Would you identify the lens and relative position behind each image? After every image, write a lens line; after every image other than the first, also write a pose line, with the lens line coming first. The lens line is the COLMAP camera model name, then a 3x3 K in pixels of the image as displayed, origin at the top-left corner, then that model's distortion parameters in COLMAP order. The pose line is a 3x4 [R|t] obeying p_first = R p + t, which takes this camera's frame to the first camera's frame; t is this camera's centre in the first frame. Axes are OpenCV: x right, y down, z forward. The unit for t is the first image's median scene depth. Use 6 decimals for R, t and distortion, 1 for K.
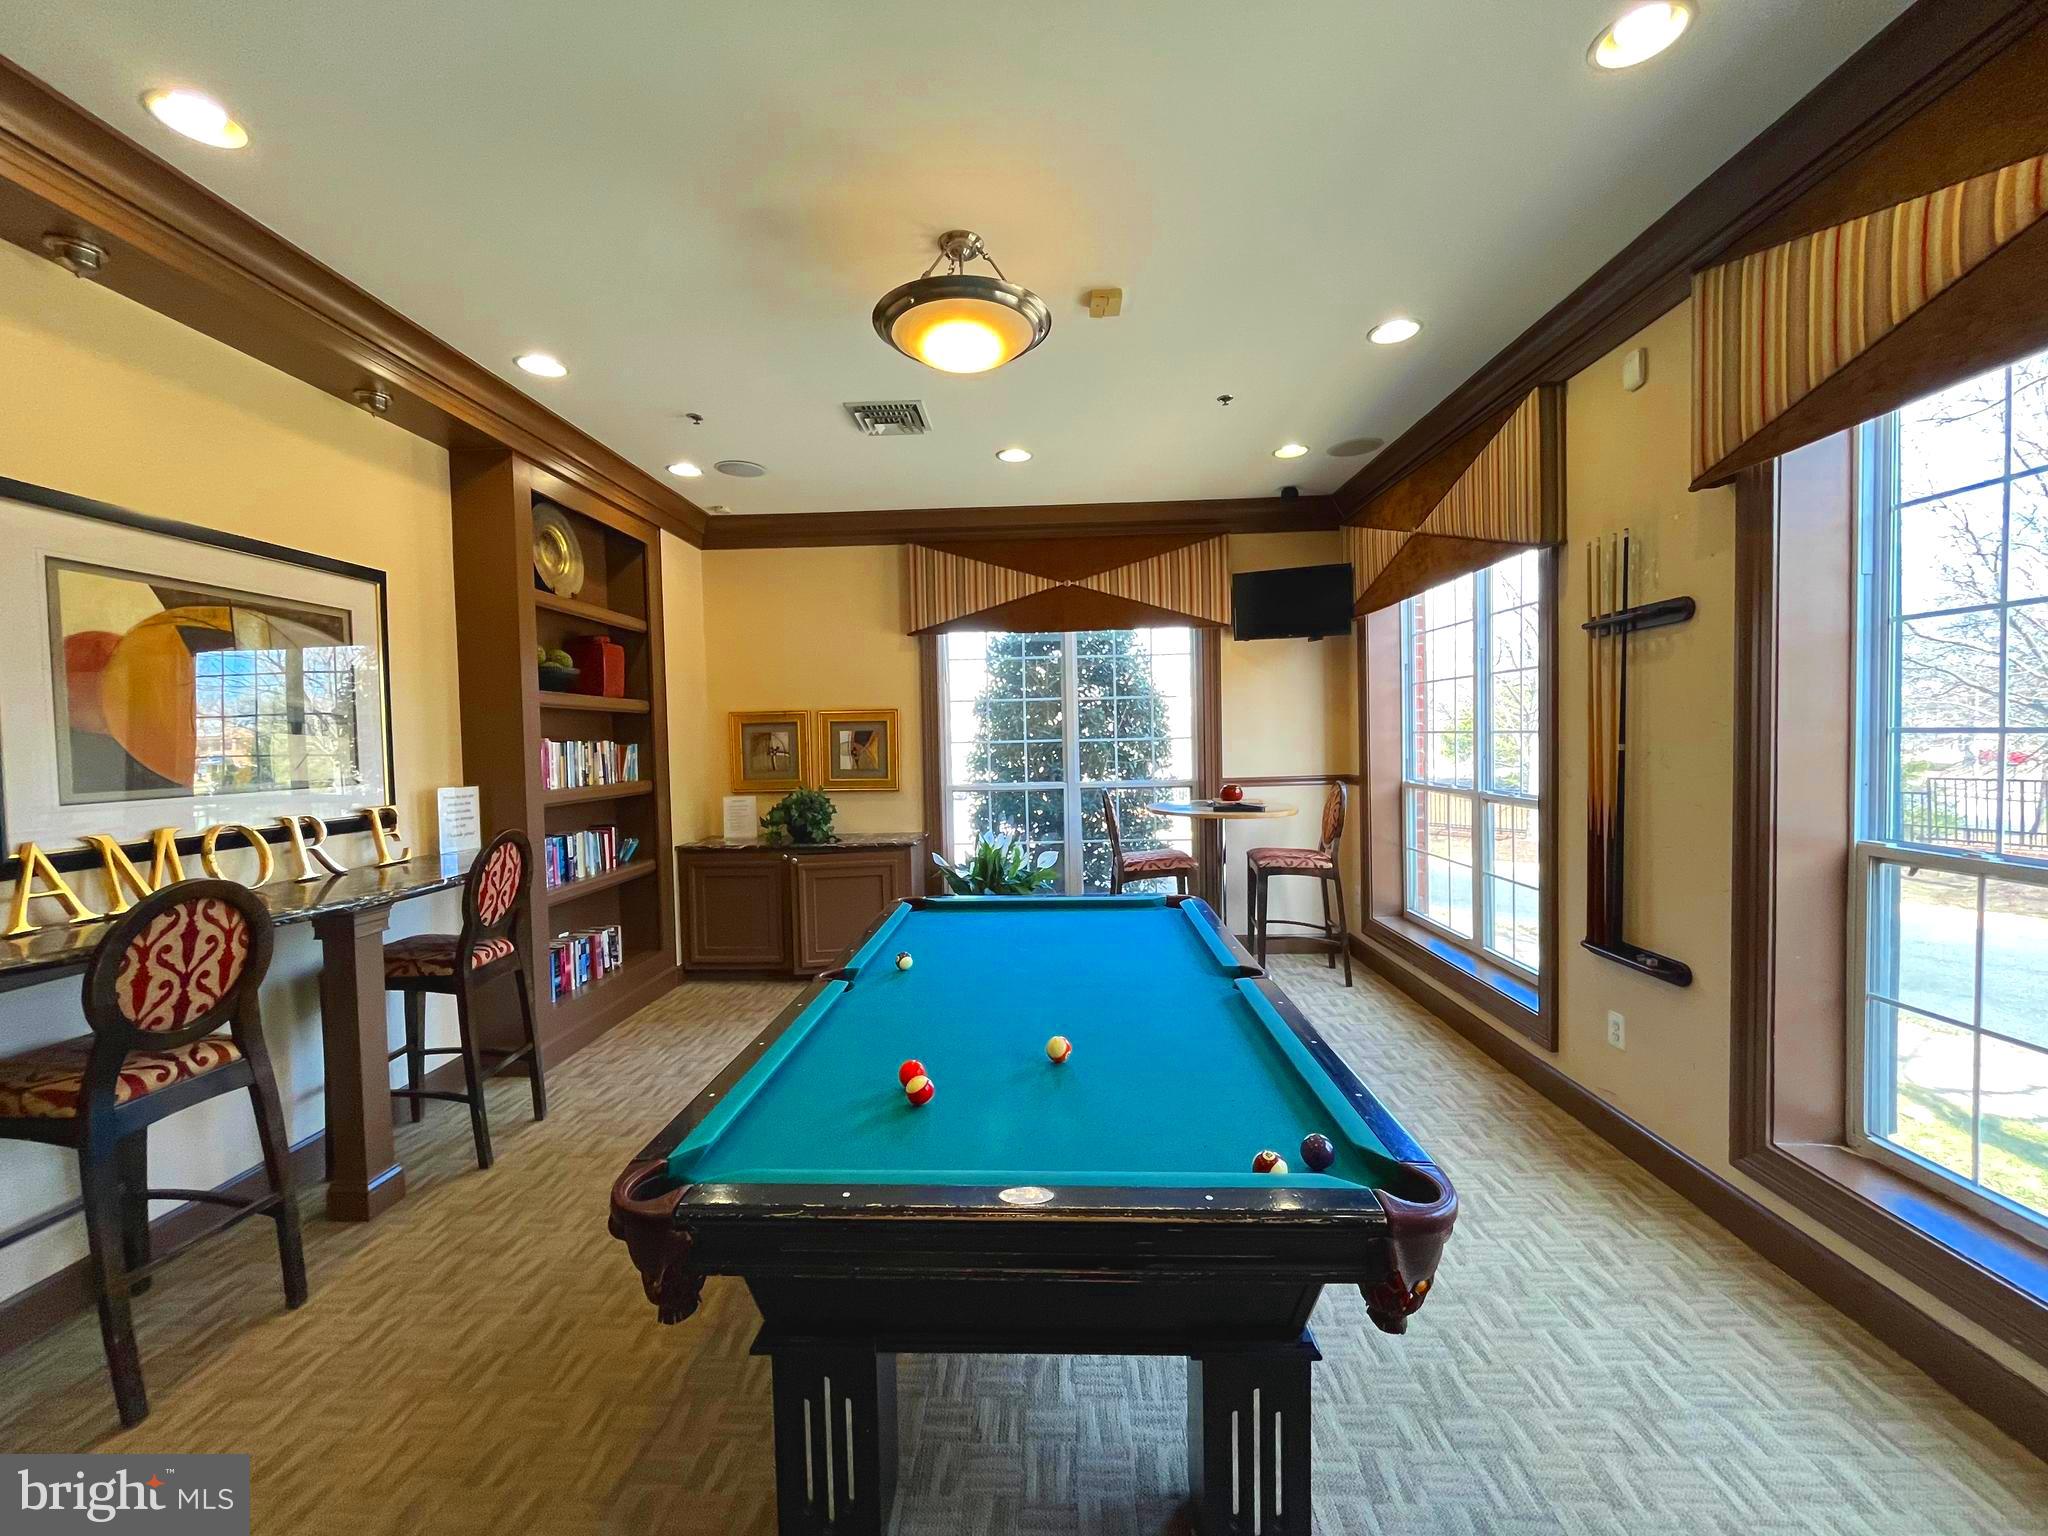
lens RADIAL K [[826.1, 0, 1020.9], [0, 826.1, 767.8], [0, 0, 1]] dist [-0.005662, 0.000931]
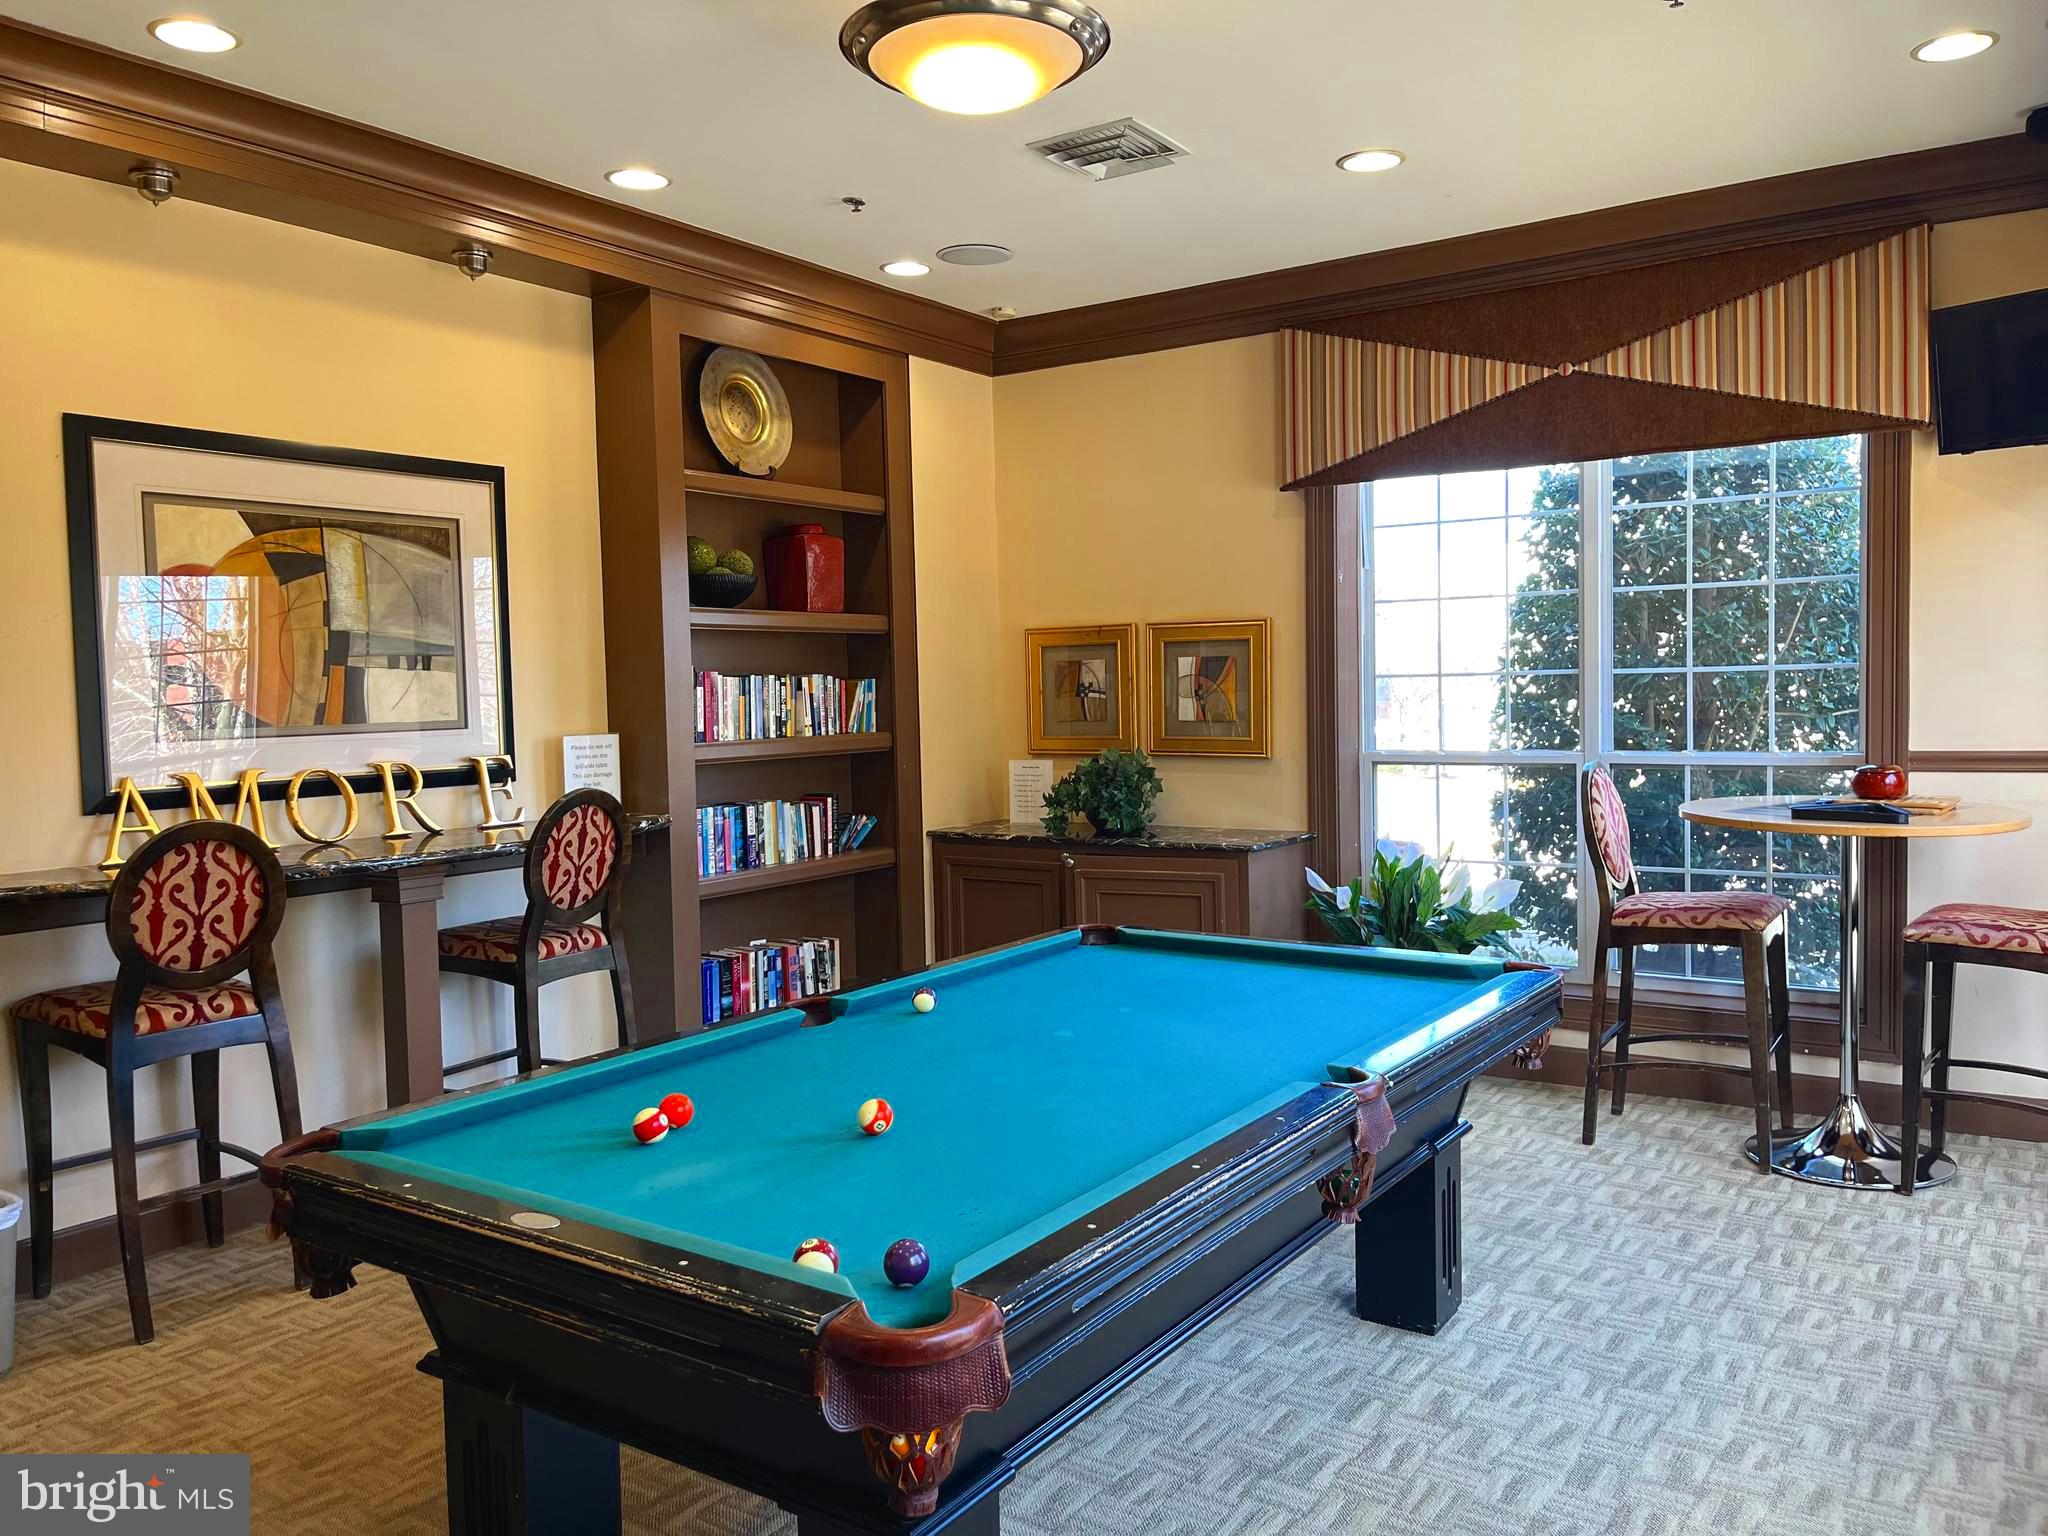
lens RADIAL K [[1540.4, 0, 1021.2], [0, 1540.4, 765.9], [0, 0, 1]] dist [0.045071, -0.044985]
pose [[0.847299, 0.031135, -0.530203, 0.365949], [-0.014330, 0.999257, 0.035780, -0.004309], [0.530923, -0.022719, 0.847116, -0.022779]]
